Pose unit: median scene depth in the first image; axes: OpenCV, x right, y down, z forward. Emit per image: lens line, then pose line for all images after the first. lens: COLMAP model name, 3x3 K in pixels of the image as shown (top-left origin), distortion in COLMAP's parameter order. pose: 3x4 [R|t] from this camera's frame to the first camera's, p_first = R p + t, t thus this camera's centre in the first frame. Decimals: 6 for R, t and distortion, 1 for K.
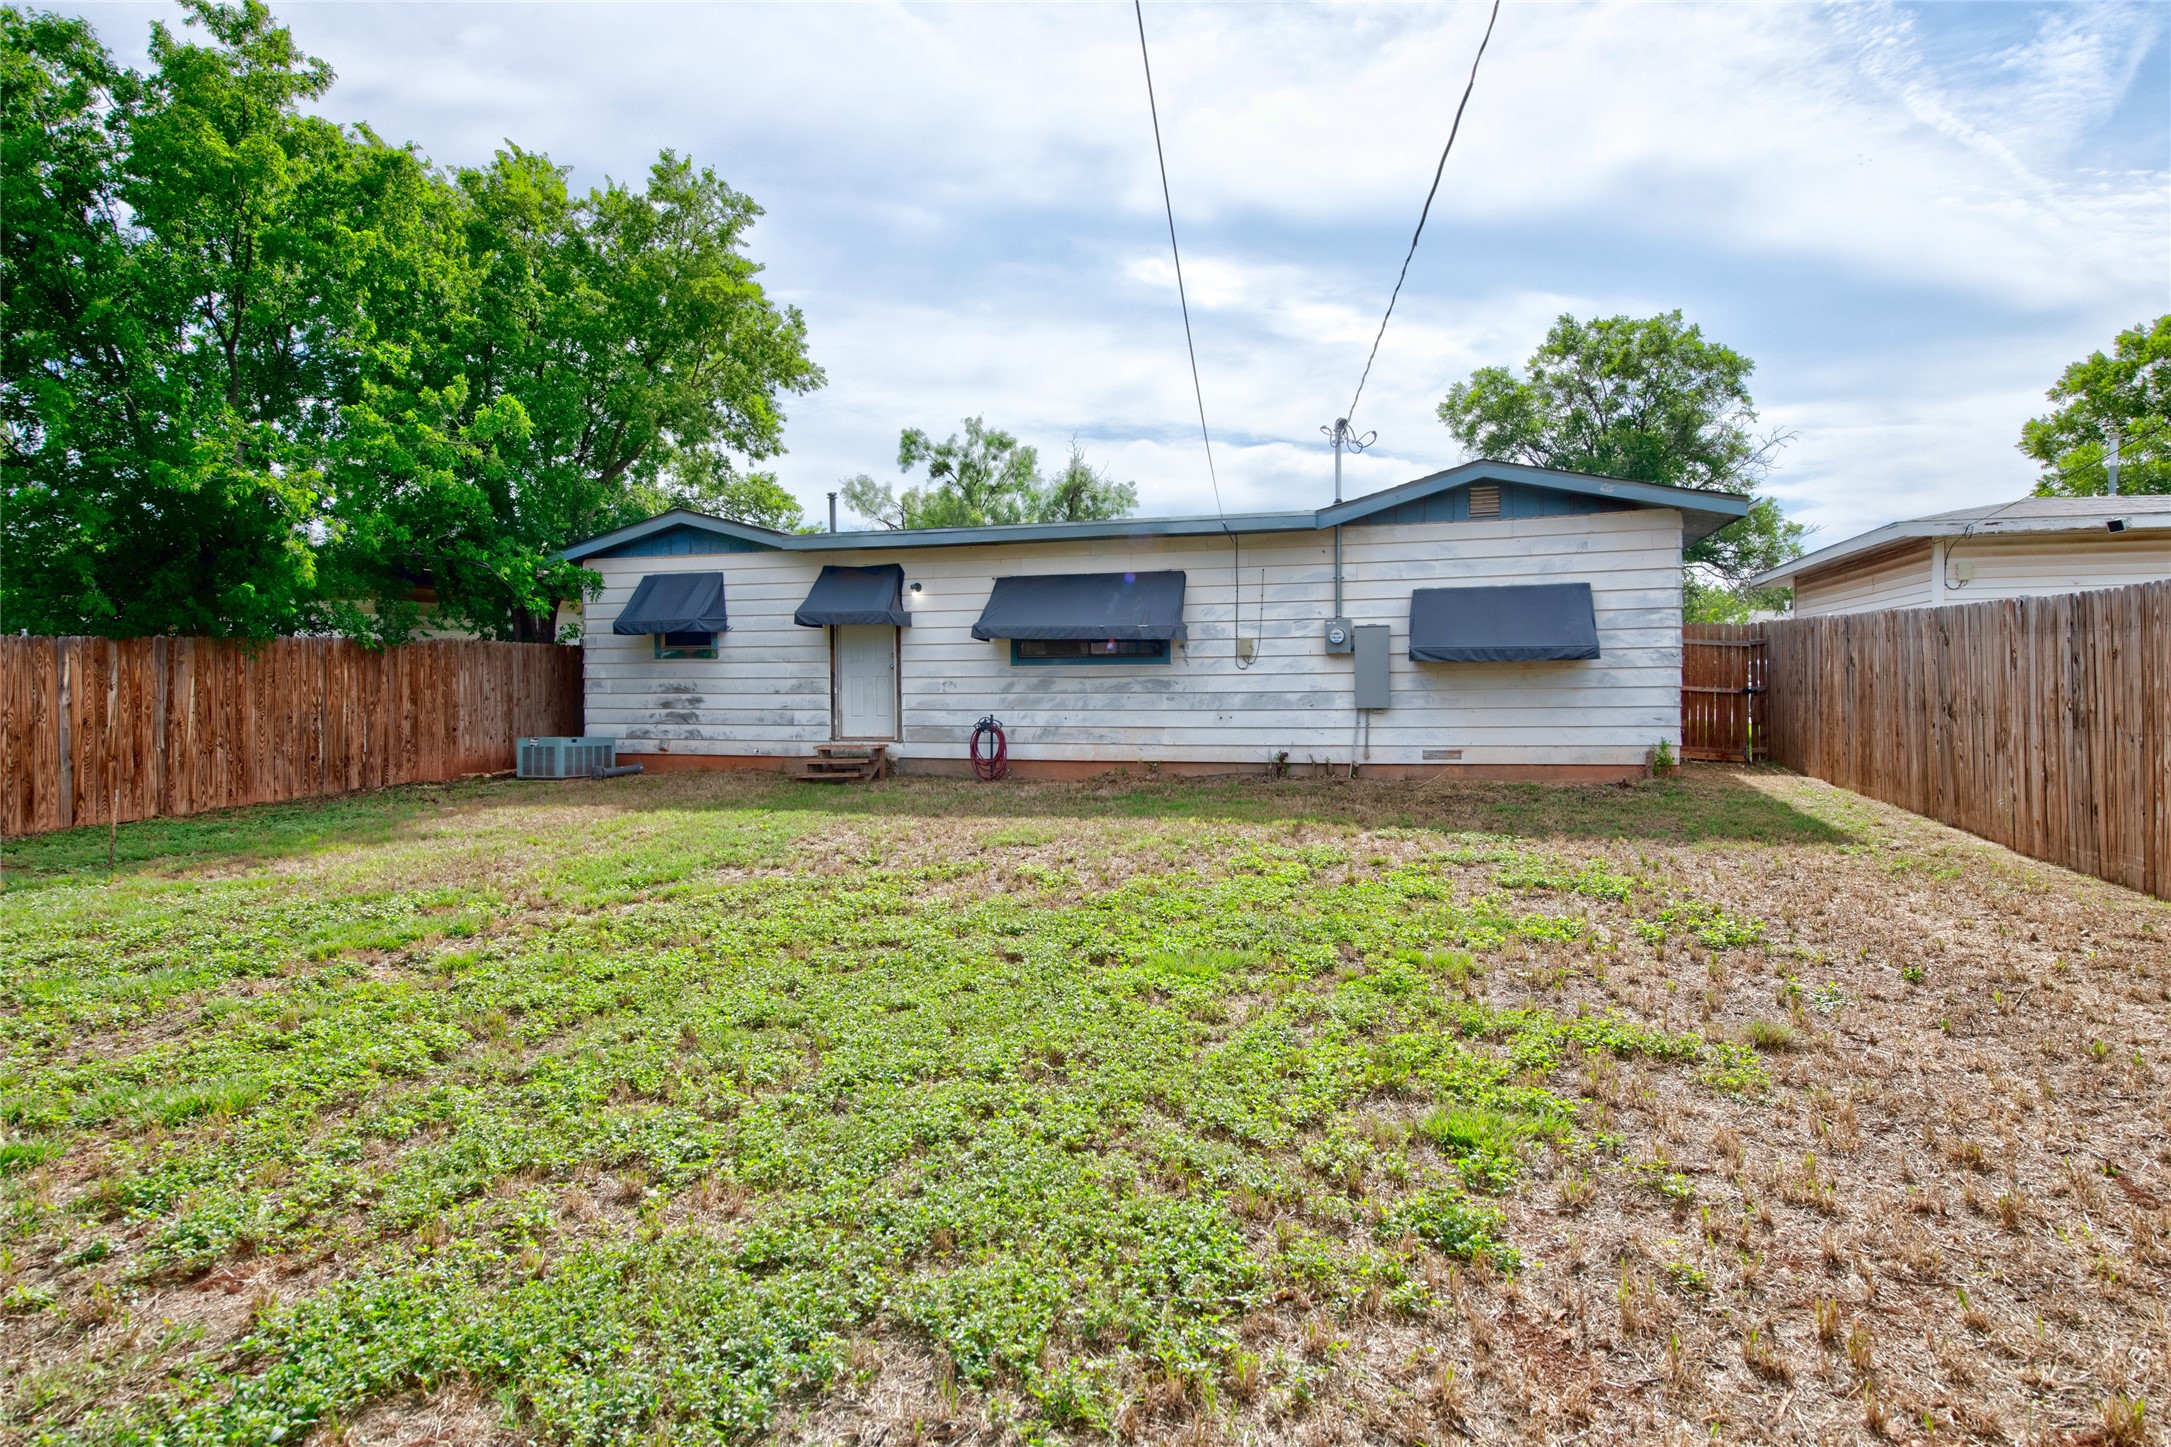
lens RADIAL K [[1231.7, 0, 1151.7], [0, 1231.7, 662.0], [0, 0, 1]] dist [0.019177, 0.002746]
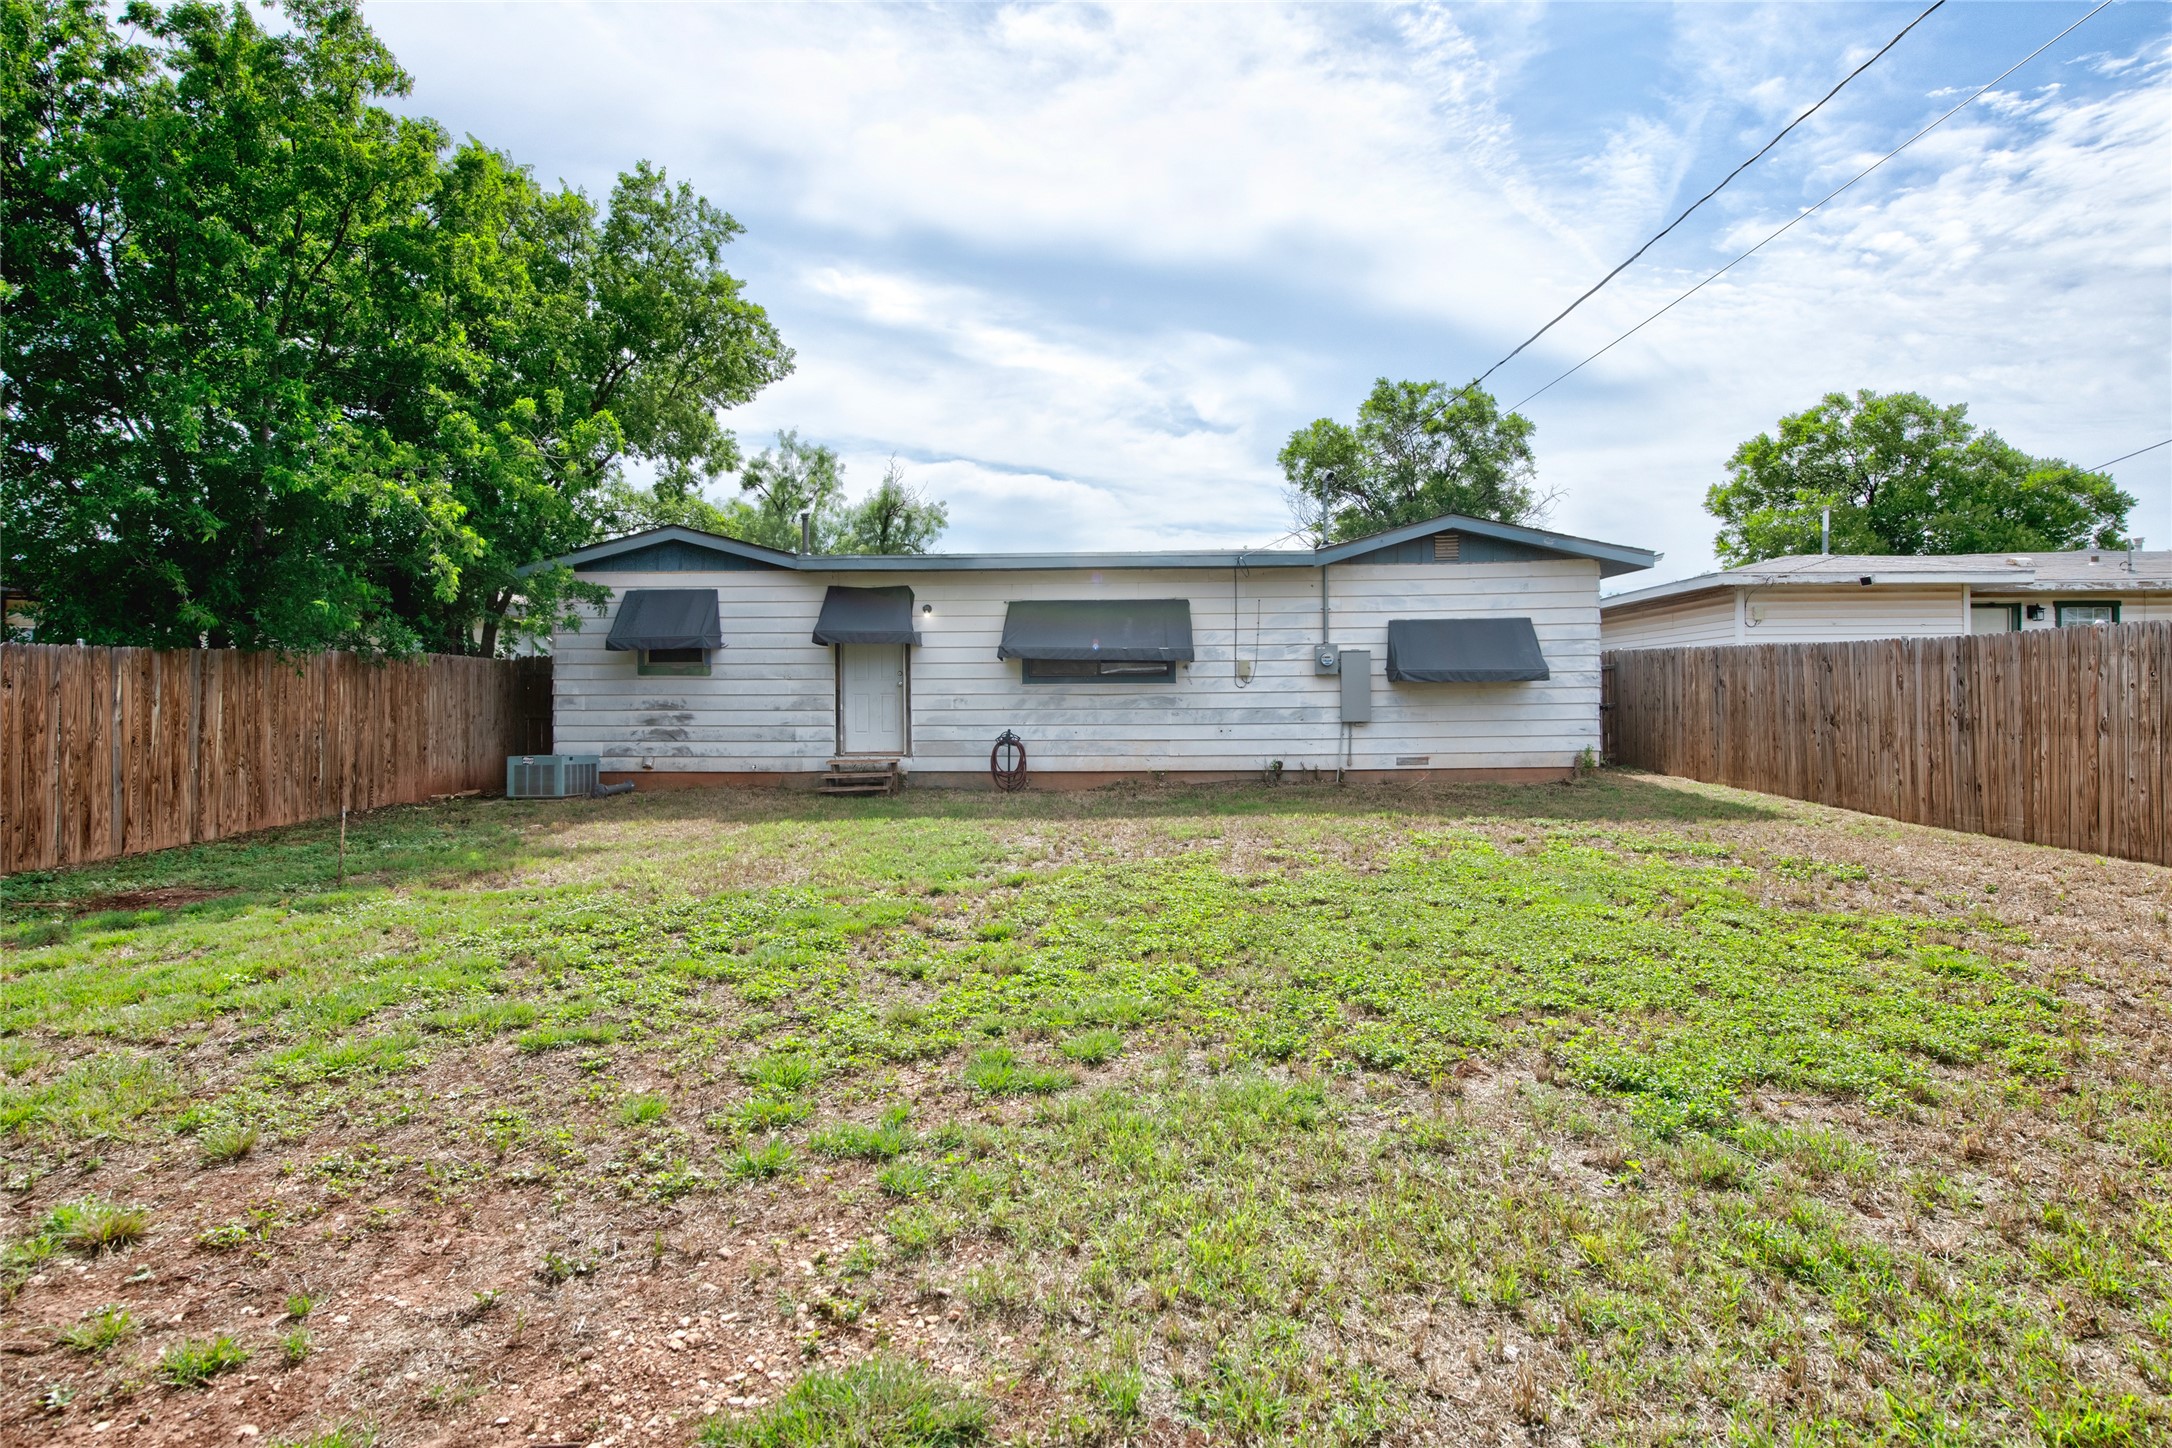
lens RADIAL K [[1232.3, 0, 1158.9], [0, 1232.3, 660.5], [0, 0, 1]] dist [0.019177, 0.002746]
pose [[0.964512, 0.009374, 0.263873, -0.289604], [-0.004733, 0.999823, -0.018220, 0.001839], [-0.263998, 0.016324, 0.964385, -0.068902]]
